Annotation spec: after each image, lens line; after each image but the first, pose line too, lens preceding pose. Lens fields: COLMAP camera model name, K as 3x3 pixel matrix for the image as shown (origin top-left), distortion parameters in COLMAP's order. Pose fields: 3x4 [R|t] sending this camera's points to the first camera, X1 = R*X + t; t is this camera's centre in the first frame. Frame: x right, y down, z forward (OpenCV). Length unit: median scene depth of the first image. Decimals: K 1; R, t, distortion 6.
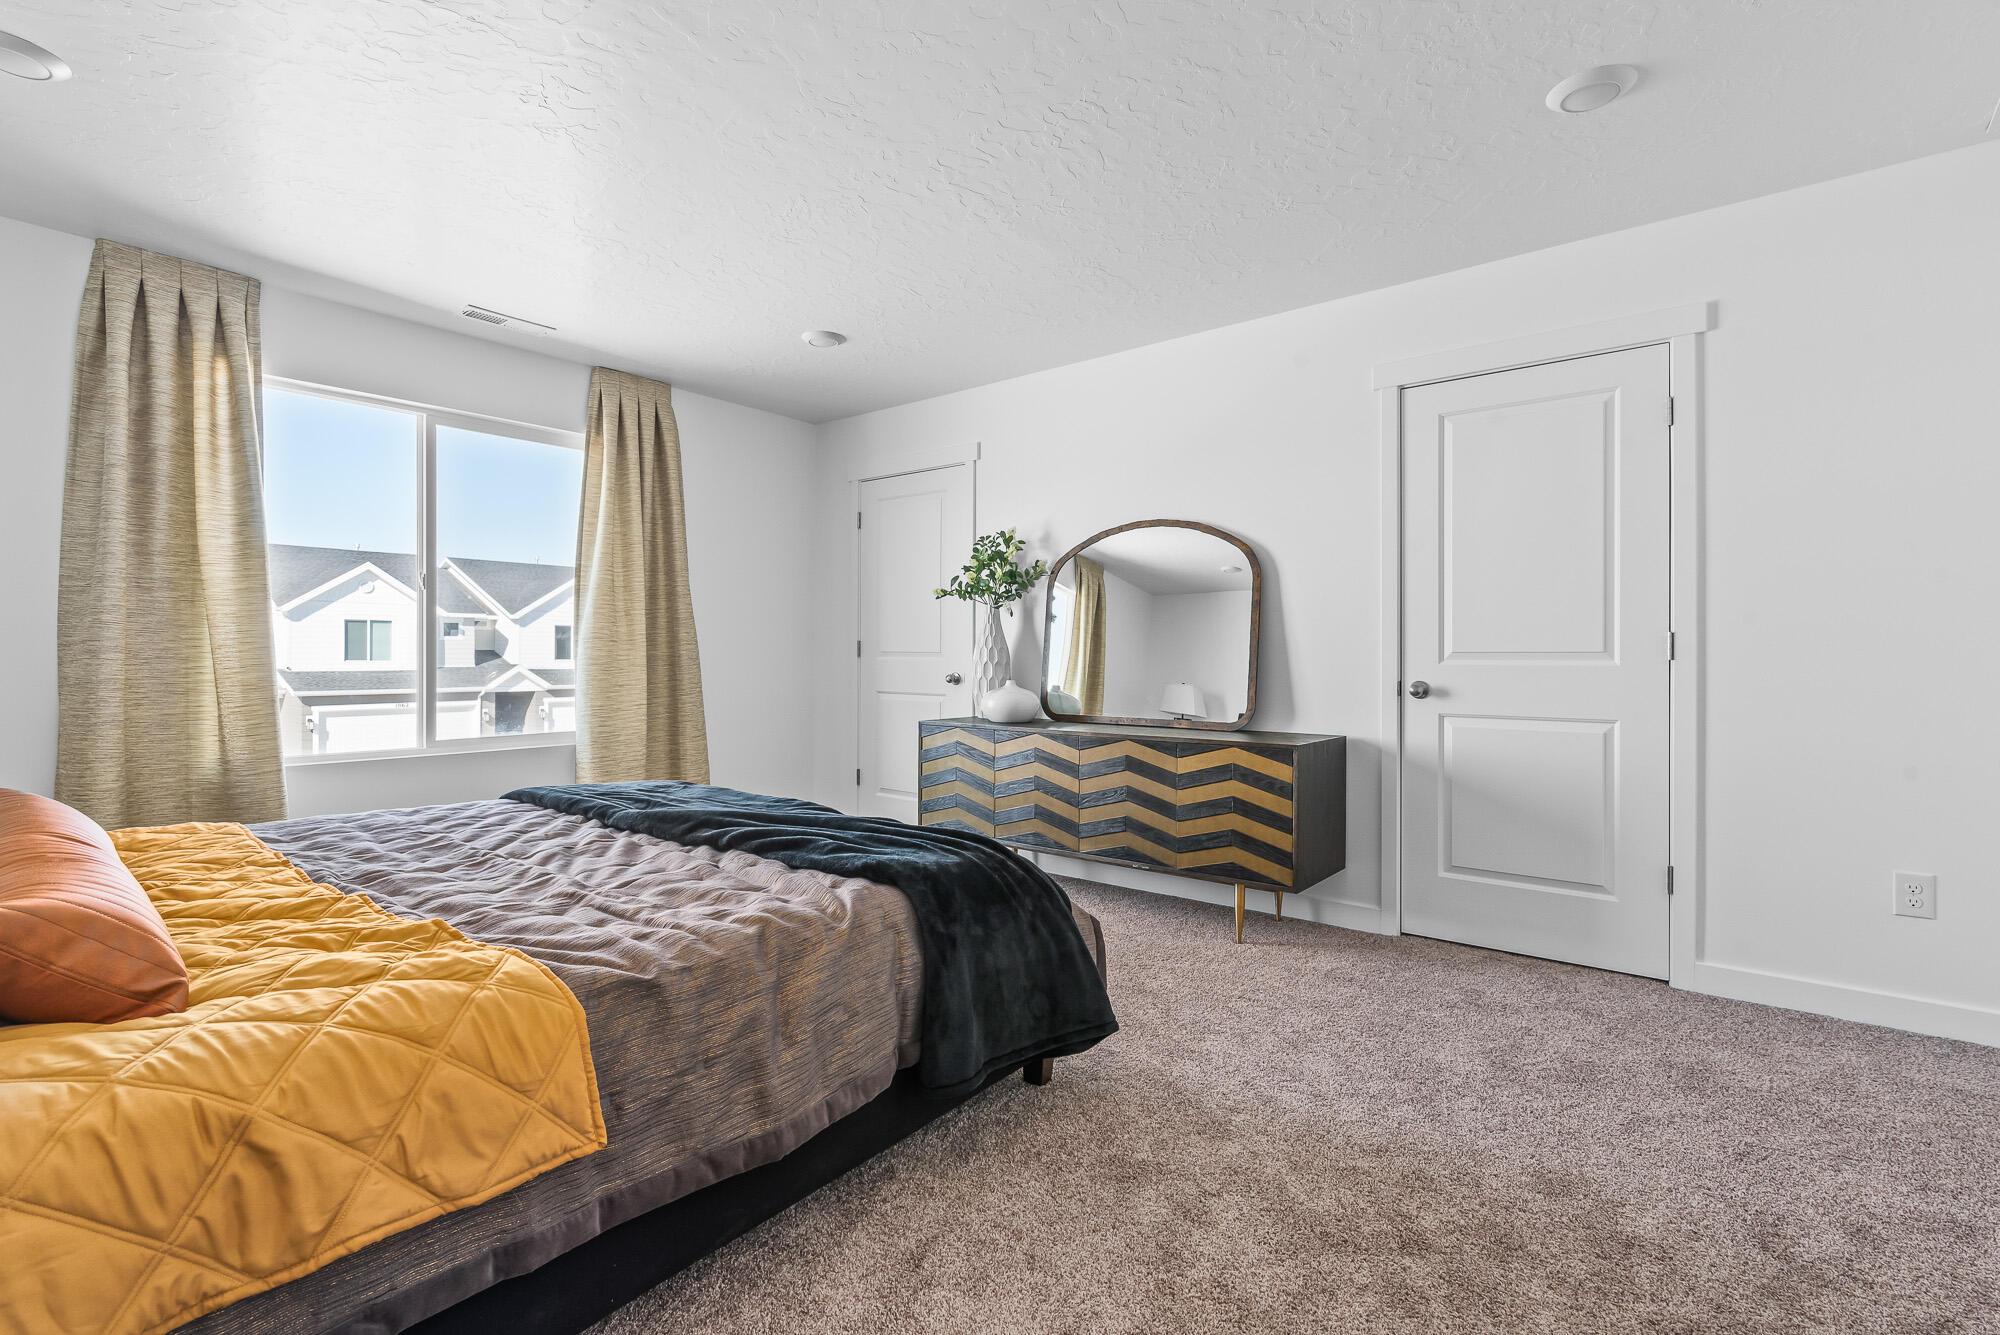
lens RADIAL K [[896.2, 0, 1000.0], [0, 896.2, 667.5], [0, 0, 1]] dist [-0.000451, -0.000096]
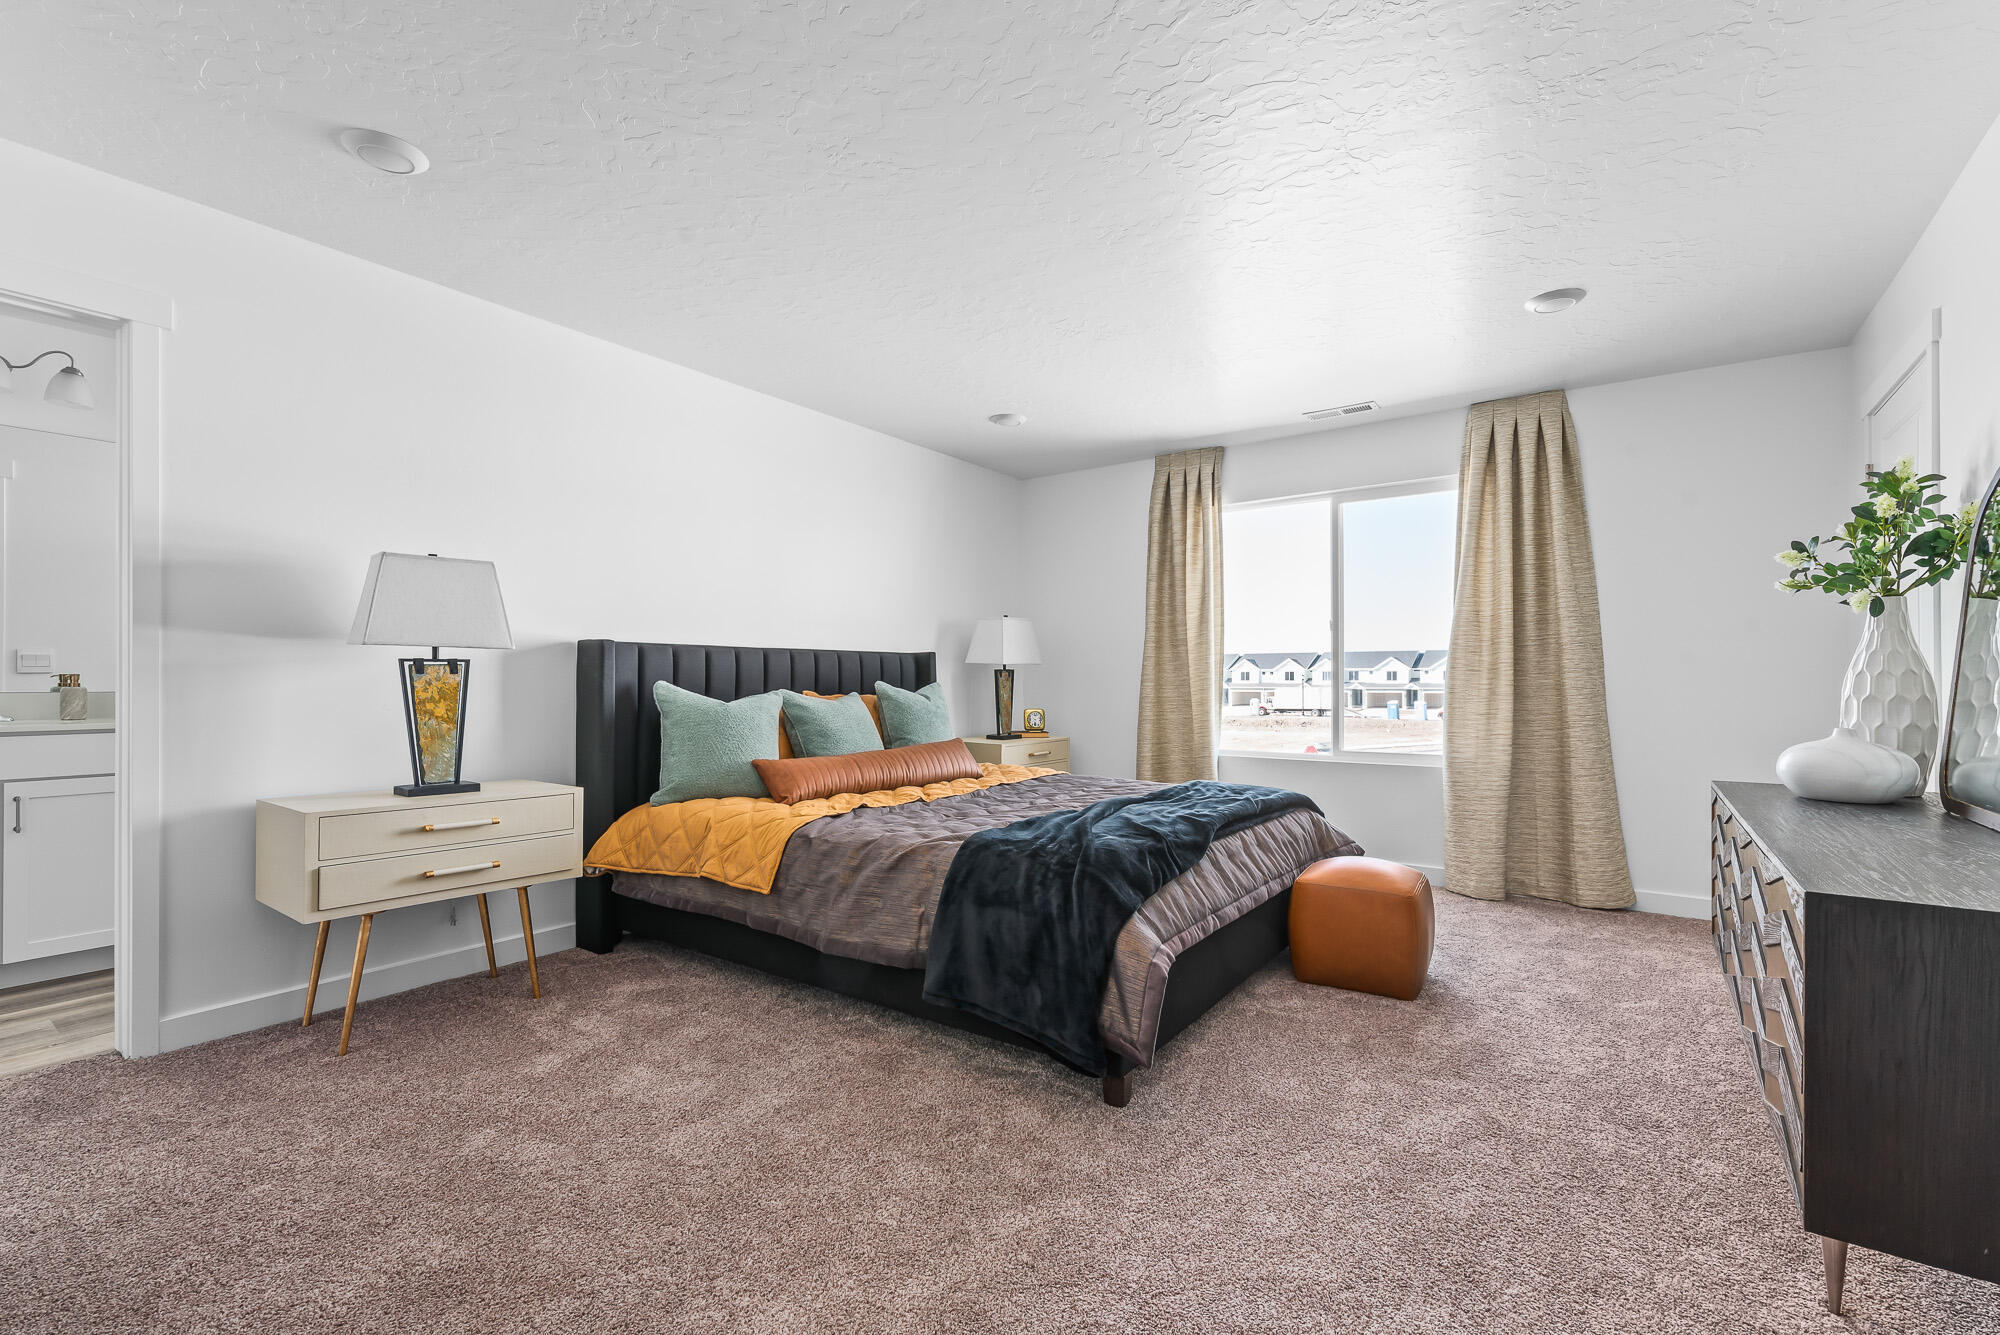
lens RADIAL K [[873.3, 0, 1000.0], [0, 873.3, 667.5], [0, 0, 1]] dist [0.000346, 0.000047]
pose [[0.051451, -0.017376, -0.998524, 0.538320], [-0.012324, 0.999761, -0.018032, -0.007905], [0.998599, 0.013234, 0.051224, 0.420483]]
